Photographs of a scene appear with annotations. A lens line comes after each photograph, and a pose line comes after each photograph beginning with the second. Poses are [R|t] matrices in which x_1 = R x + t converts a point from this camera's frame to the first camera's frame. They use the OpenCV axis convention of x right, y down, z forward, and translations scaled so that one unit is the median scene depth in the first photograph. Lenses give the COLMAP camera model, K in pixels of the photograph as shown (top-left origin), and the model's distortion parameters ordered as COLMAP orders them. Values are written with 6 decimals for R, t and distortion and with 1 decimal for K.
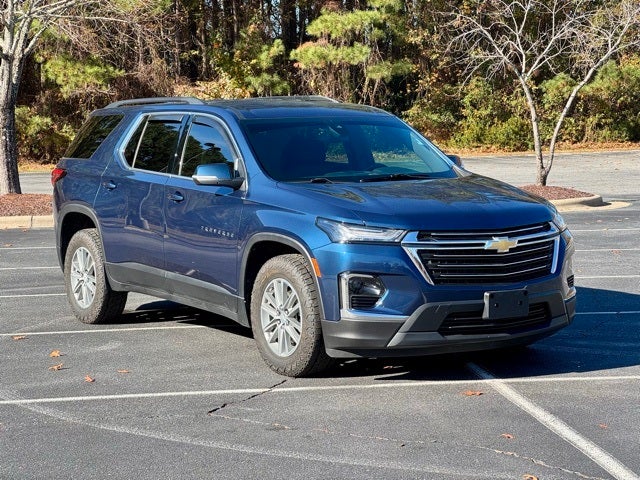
lens RADIAL K [[1397.9, 0, 299.3], [0, 1397.9, 239.1], [0, 0, 1]] dist [-0.037771, 3.279551]
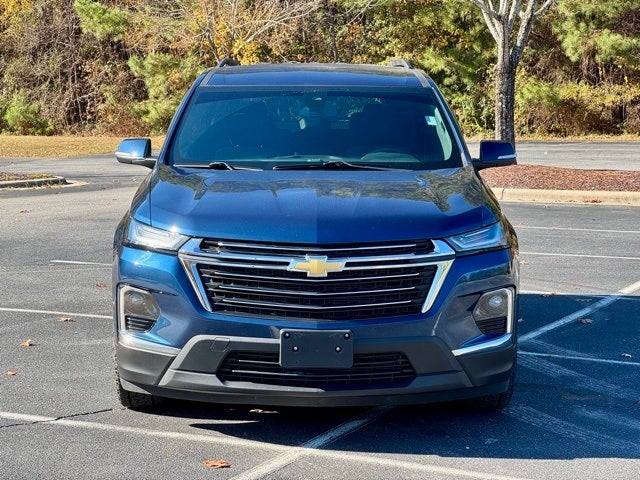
lens RADIAL K [[1397.9, 0, 299.3], [0, 1397.9, 239.1], [0, 0, 1]] dist [-0.037771, 3.279551]
pose [[0.849100, 0.079905, -0.522154, 0.511591], [-0.066823, 0.996800, 0.043876, -0.040998], [0.523988, -0.002363, 0.851722, 0.378715]]
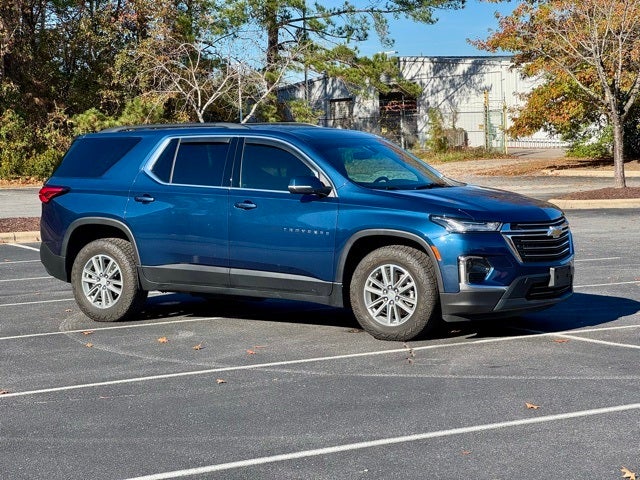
lens RADIAL K [[1397.9, 0, 299.3], [0, 1397.9, 239.1], [0, 0, 1]] dist [-0.037771, 3.279551]
pose [[0.918282, -0.026869, 0.395014, -0.615883], [0.036615, 0.999182, -0.017154, 0.024846], [-0.394230, 0.030216, 0.918515, -0.146046]]
